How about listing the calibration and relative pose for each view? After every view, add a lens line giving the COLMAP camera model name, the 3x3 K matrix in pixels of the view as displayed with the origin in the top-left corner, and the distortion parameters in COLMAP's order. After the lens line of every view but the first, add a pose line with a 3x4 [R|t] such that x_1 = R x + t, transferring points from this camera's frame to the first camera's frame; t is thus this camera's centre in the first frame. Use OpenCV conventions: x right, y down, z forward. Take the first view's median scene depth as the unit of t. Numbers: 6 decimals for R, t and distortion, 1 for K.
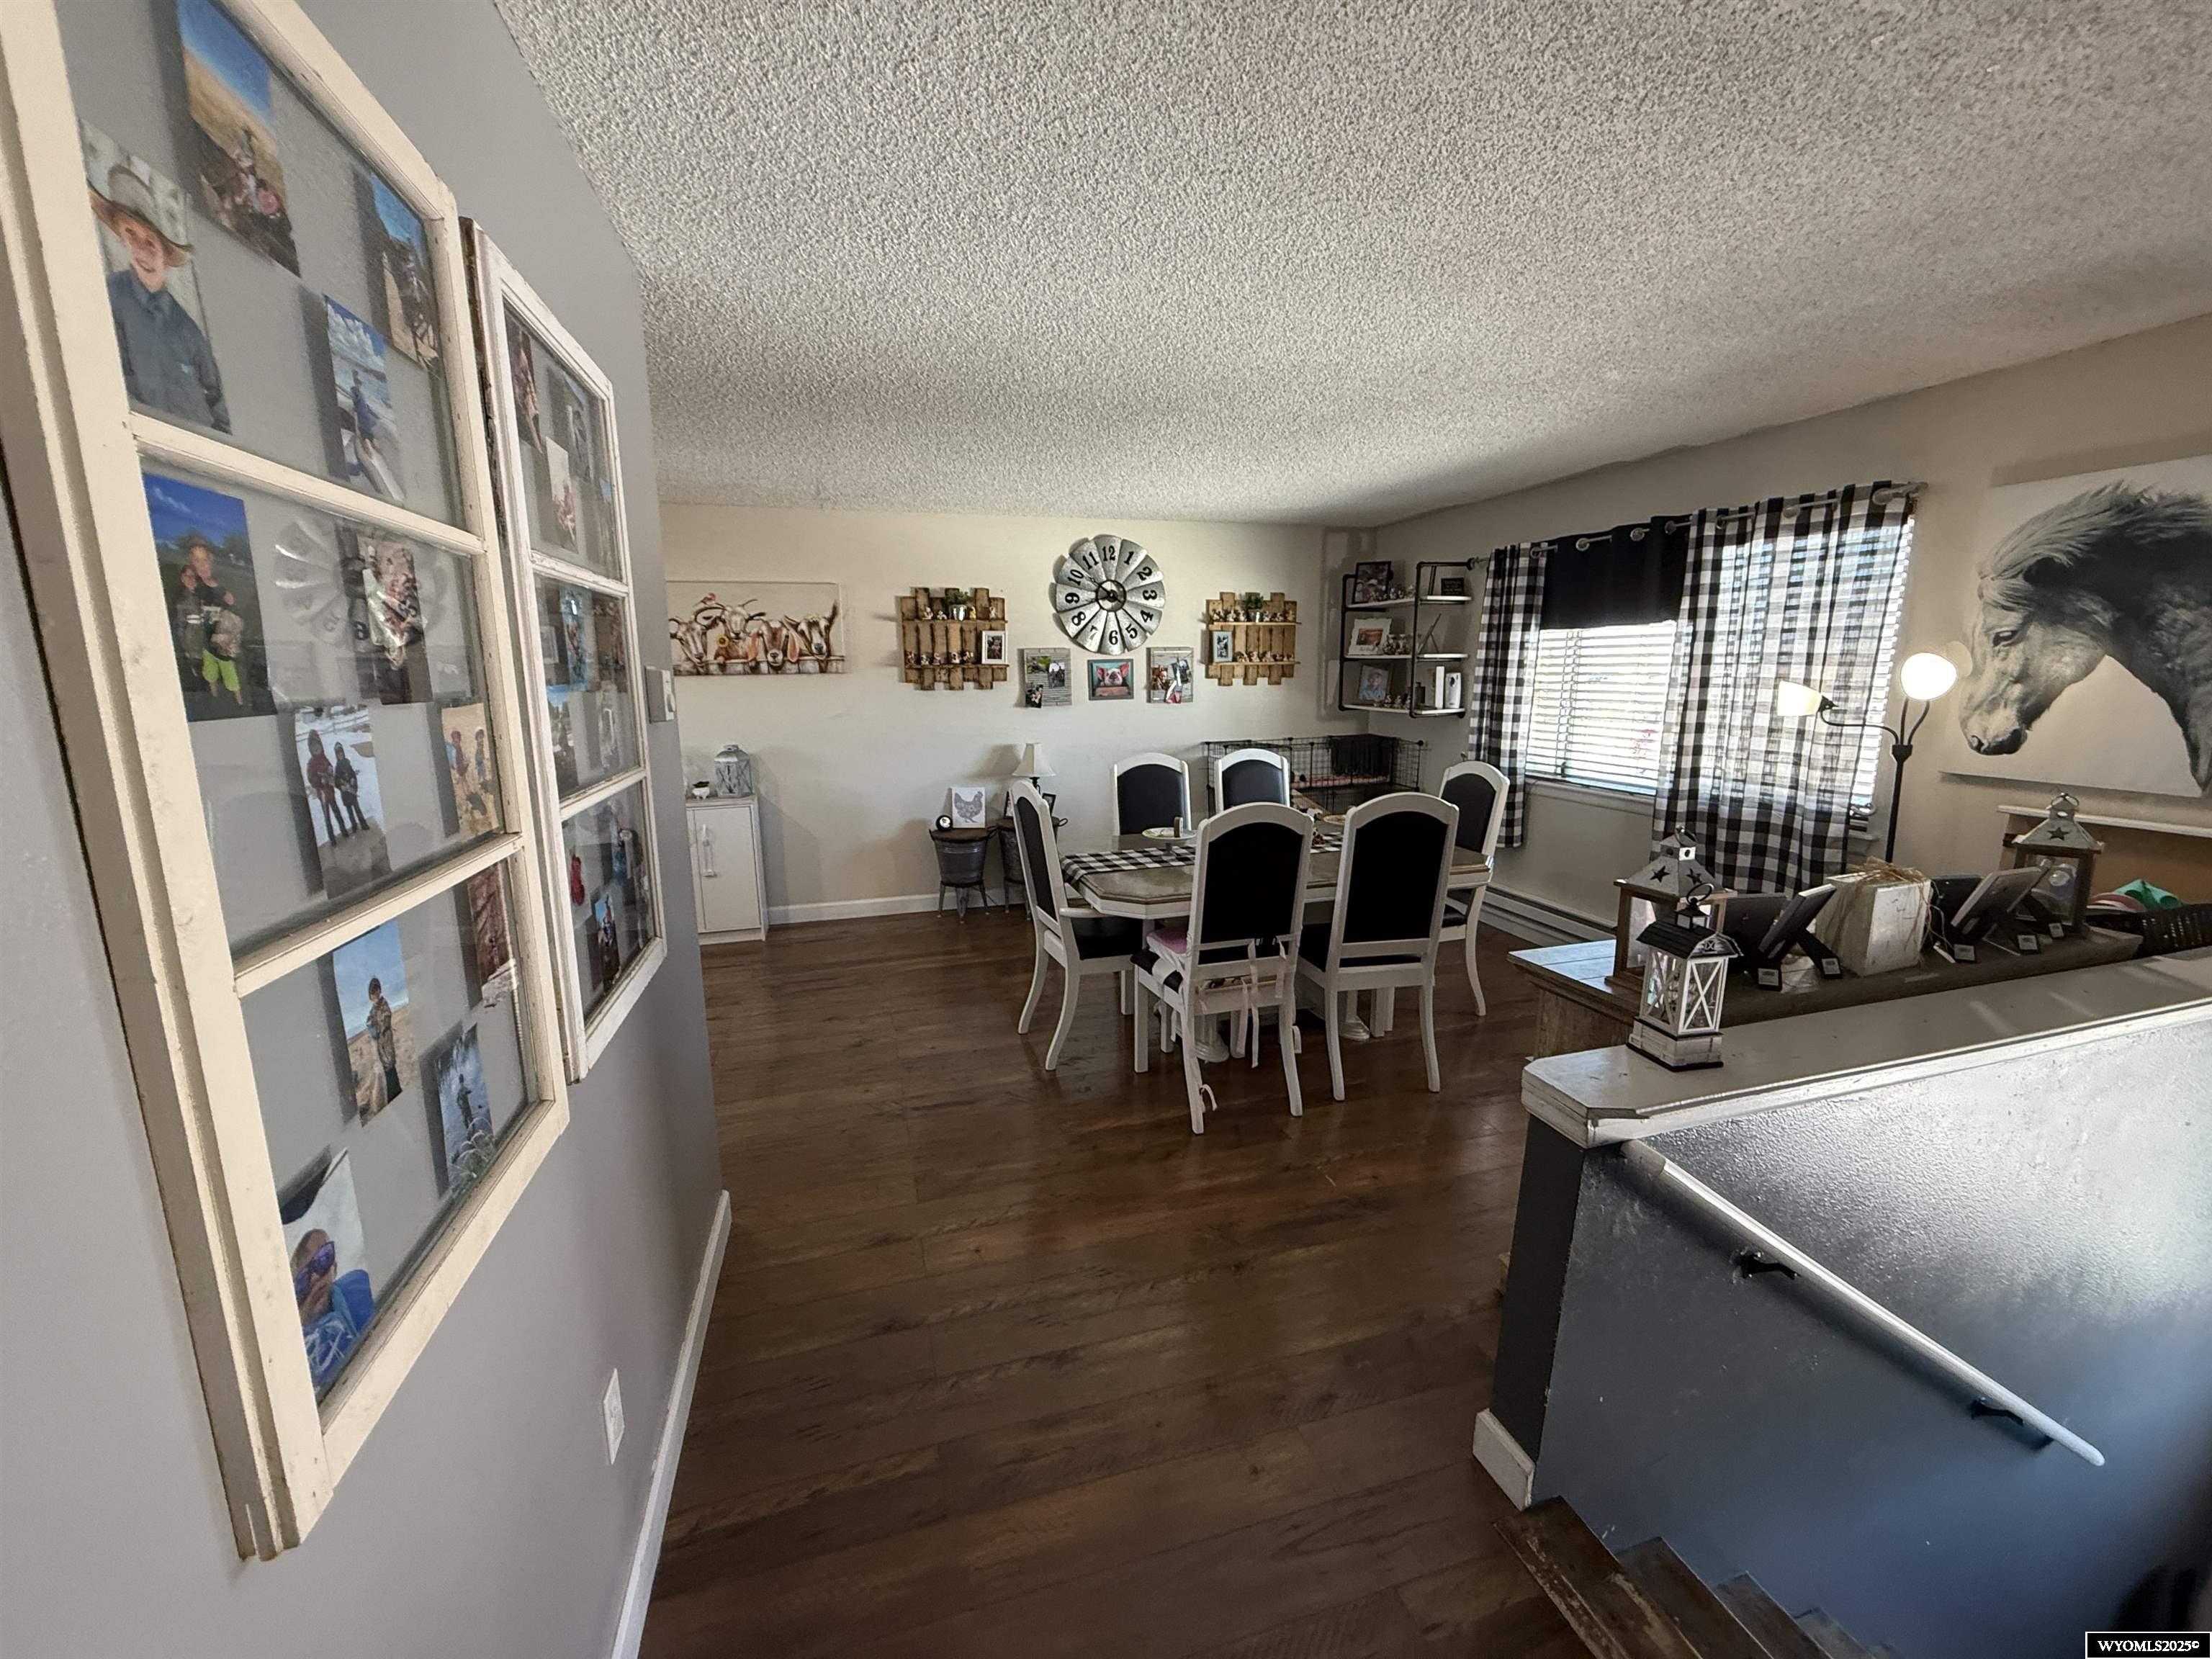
lens RADIAL K [[877.5, 0, 1106.4], [0, 877.5, 831.1], [0, 0, 1]] dist [0.000418, -0.000019]
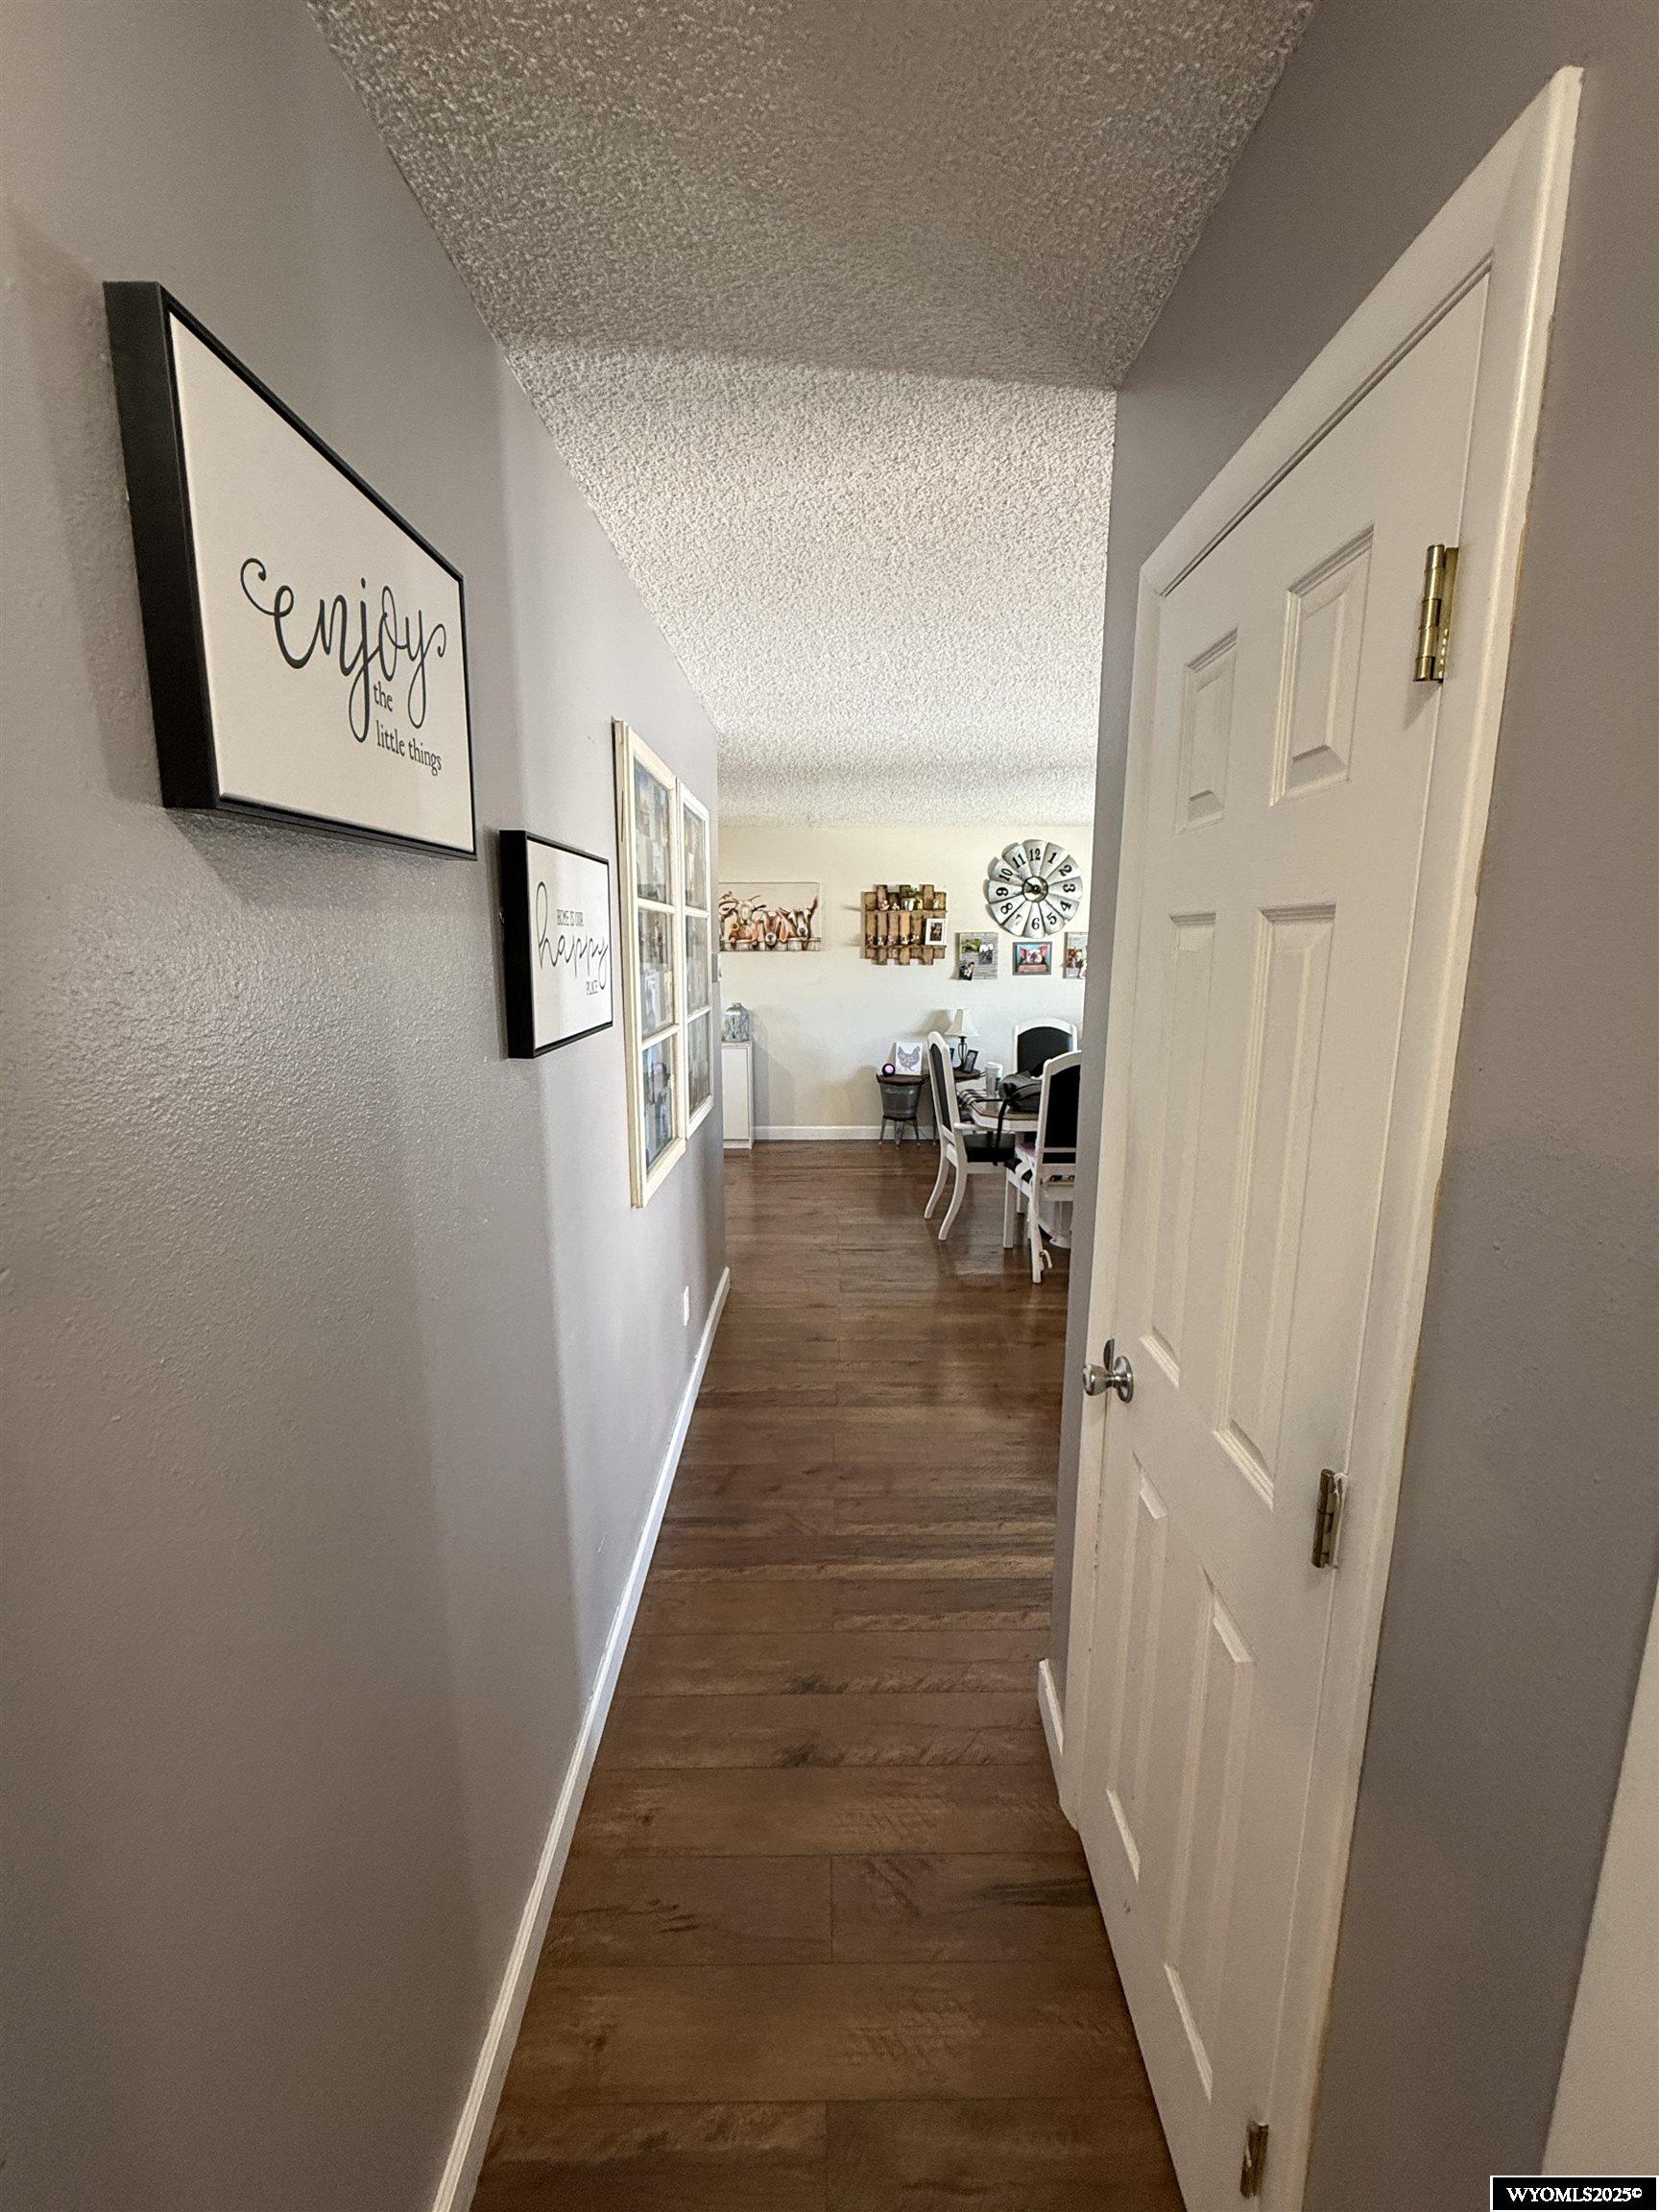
lens RADIAL K [[877.5, 0, 832.5], [0, 877.5, 1099.9], [0, 0, 1]] dist [0.000418, -0.000019]
pose [[0.961283, 0.058665, -0.269245, 0.083130], [-0.059971, 0.998194, 0.003380, 0.035387], [0.268958, 0.012898, 0.963066, -0.245926]]
